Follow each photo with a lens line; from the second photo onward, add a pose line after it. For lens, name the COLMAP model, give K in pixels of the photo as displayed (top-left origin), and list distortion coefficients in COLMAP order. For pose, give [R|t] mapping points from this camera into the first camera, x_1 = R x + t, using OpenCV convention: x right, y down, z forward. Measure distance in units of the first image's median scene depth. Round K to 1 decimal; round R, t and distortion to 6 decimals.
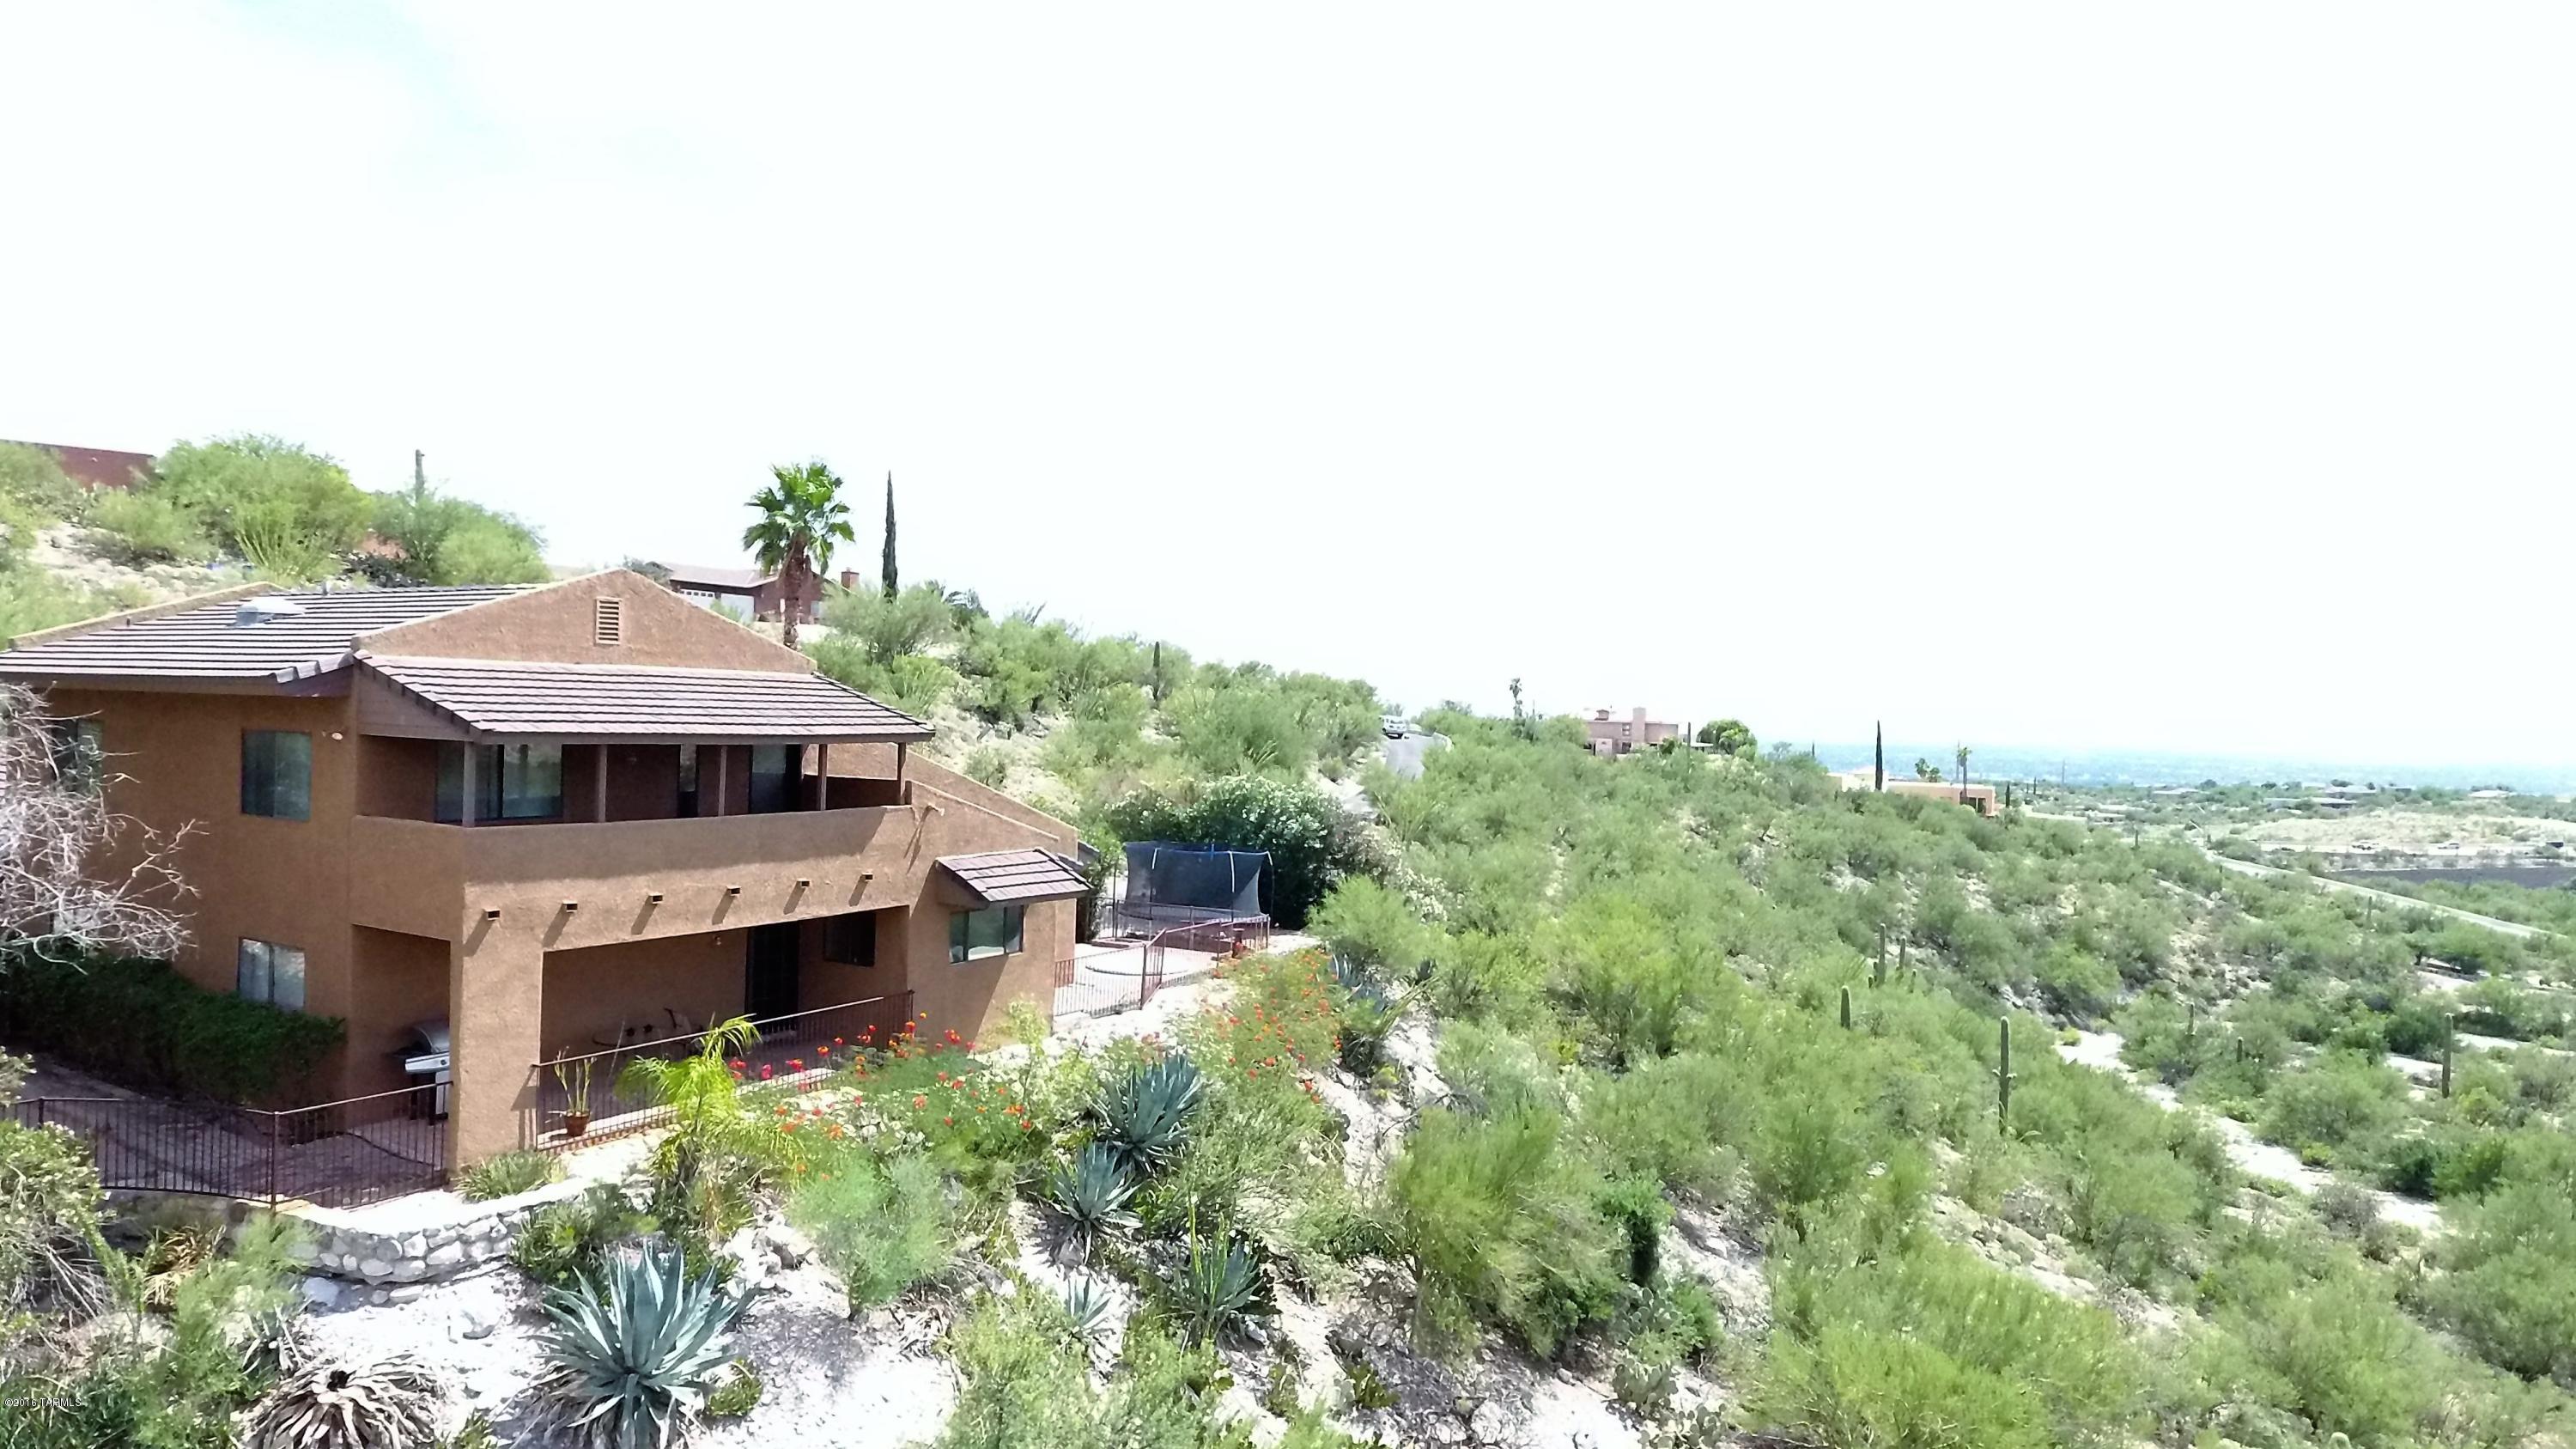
lens RADIAL K [[1518.7, 0, 1292.9], [0, 1518.7, 716.7], [0, 0, 1]] dist [-0.005868, 0.002393]
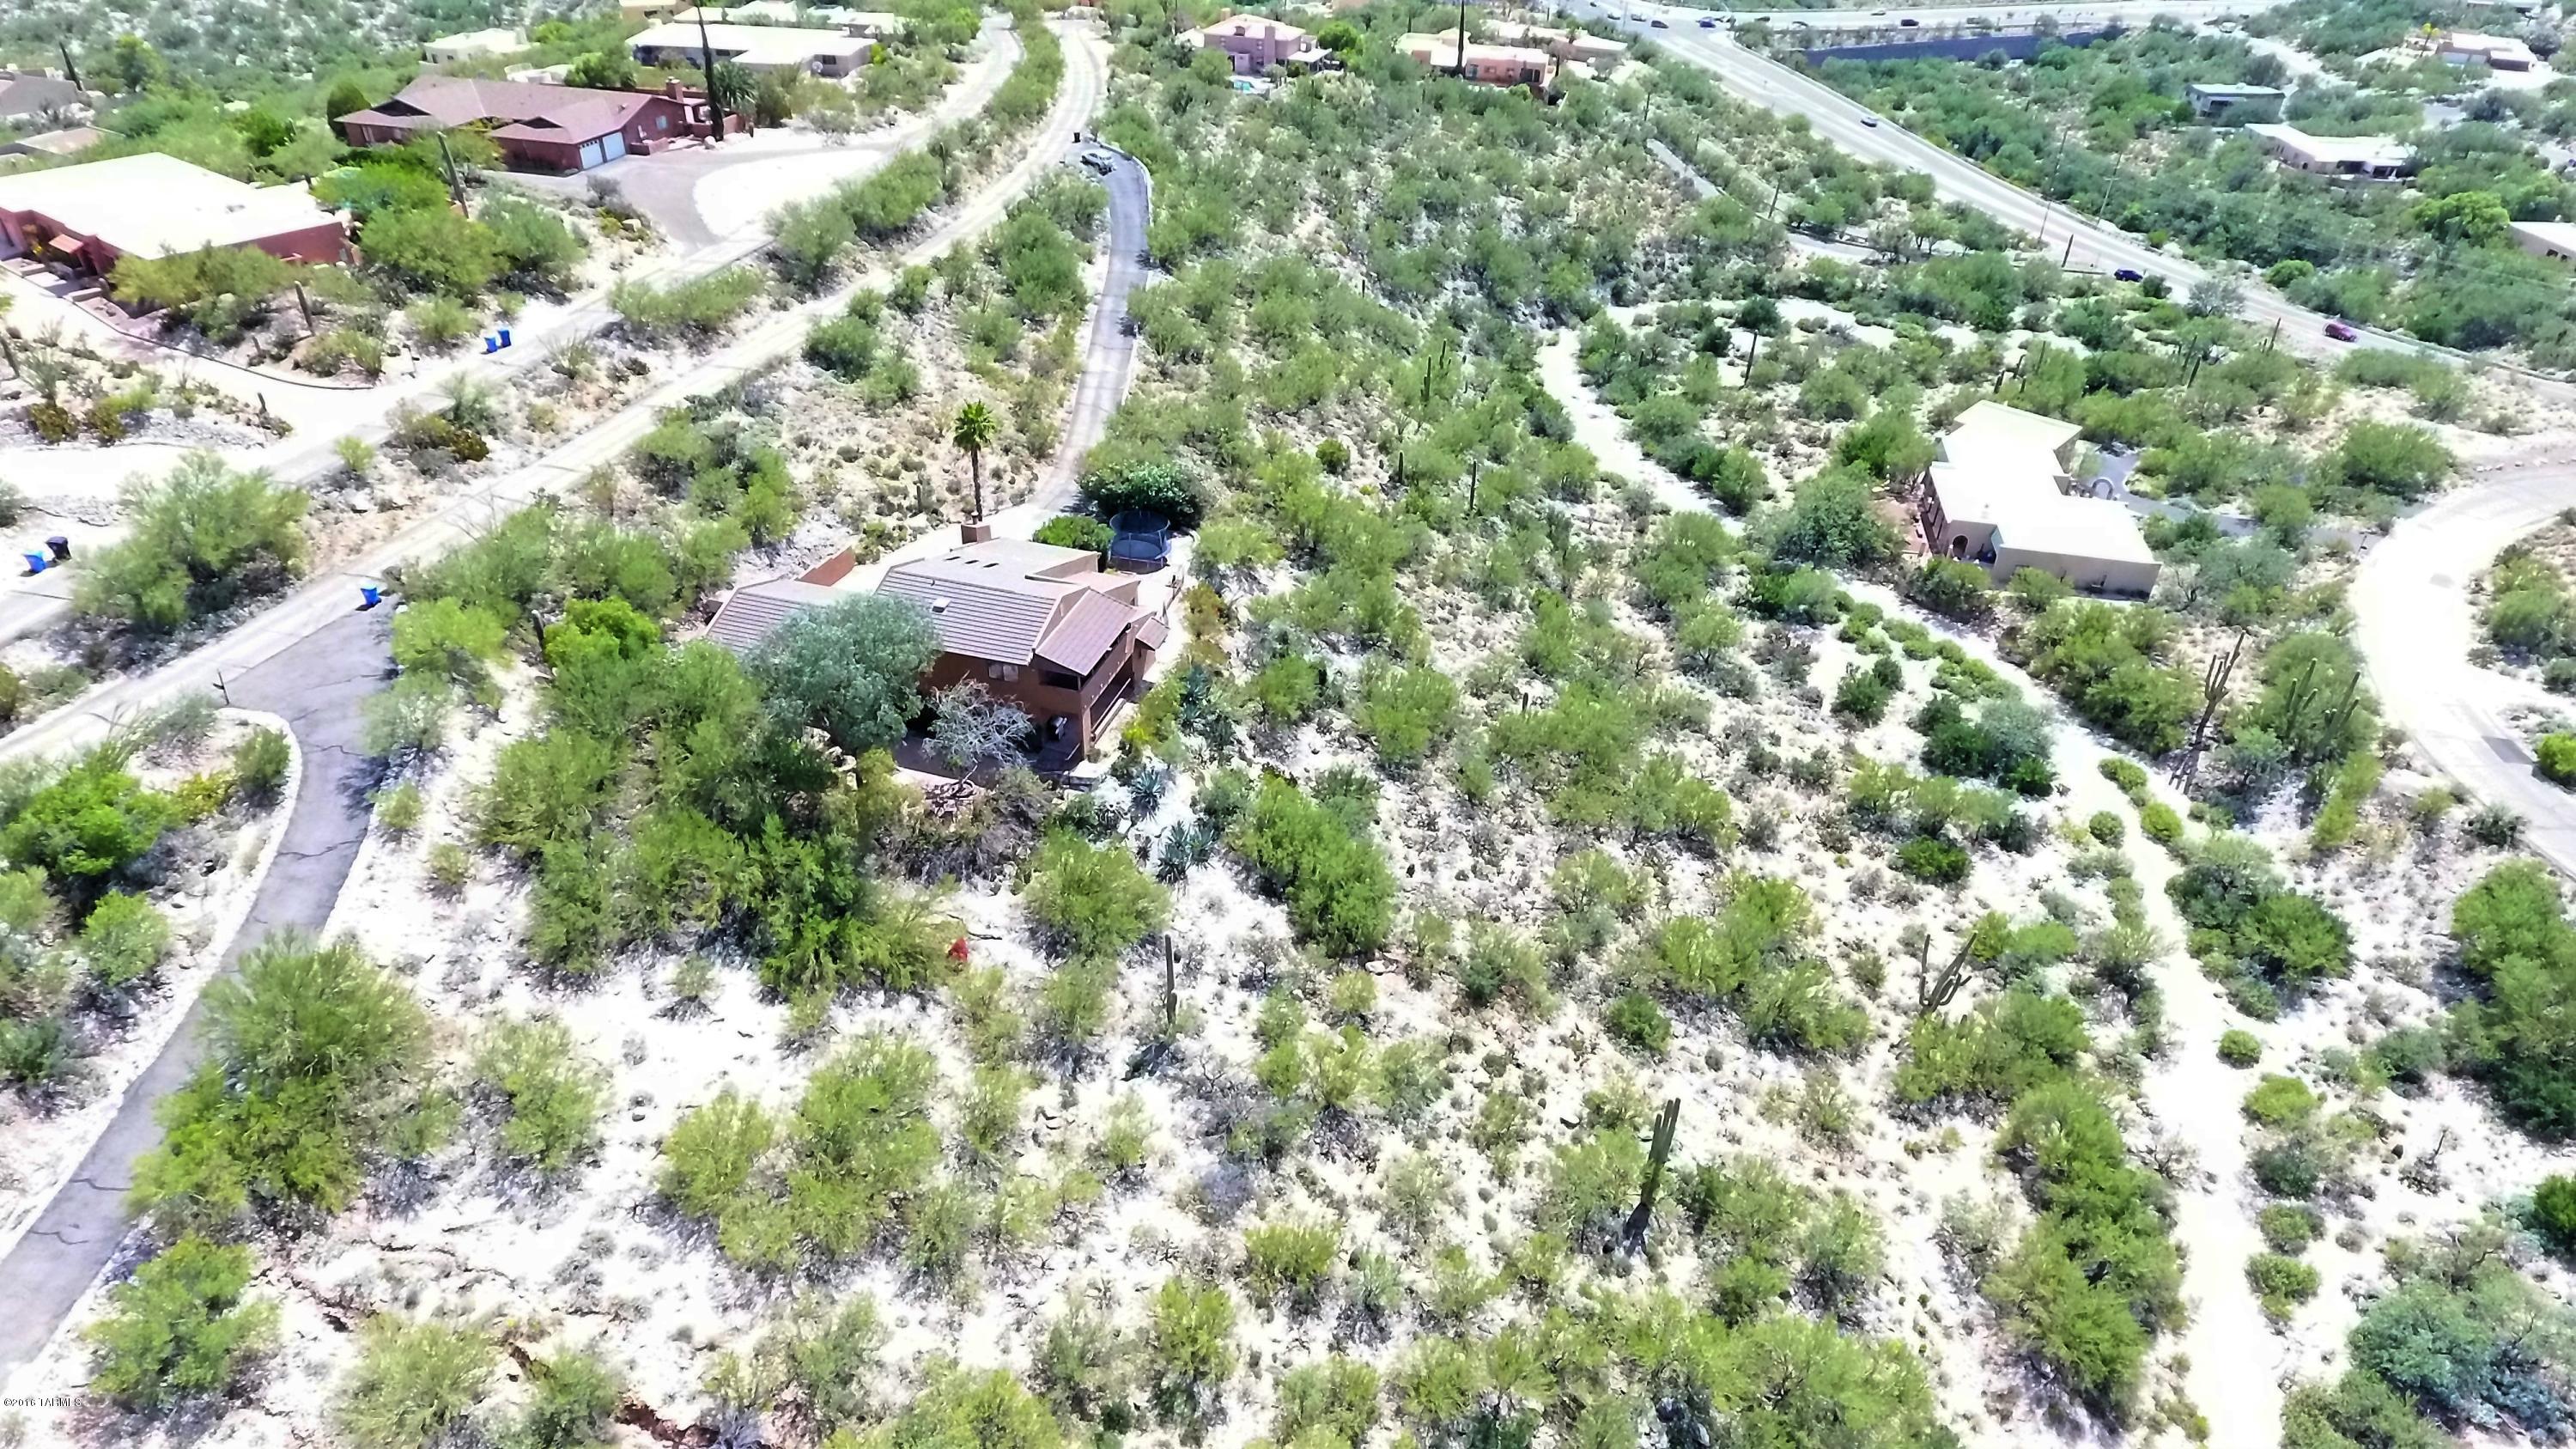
lens RADIAL K [[1518.7, 0, 1292.9], [0, 1518.7, 716.7], [0, 0, 1]] dist [-0.005868, 0.002393]
pose [[0.967522, -0.140871, 0.209897, -0.451288], [0.001859, 0.834274, 0.551346, -1.181386], [-0.252780, -0.533049, 0.807441, -1.419799]]
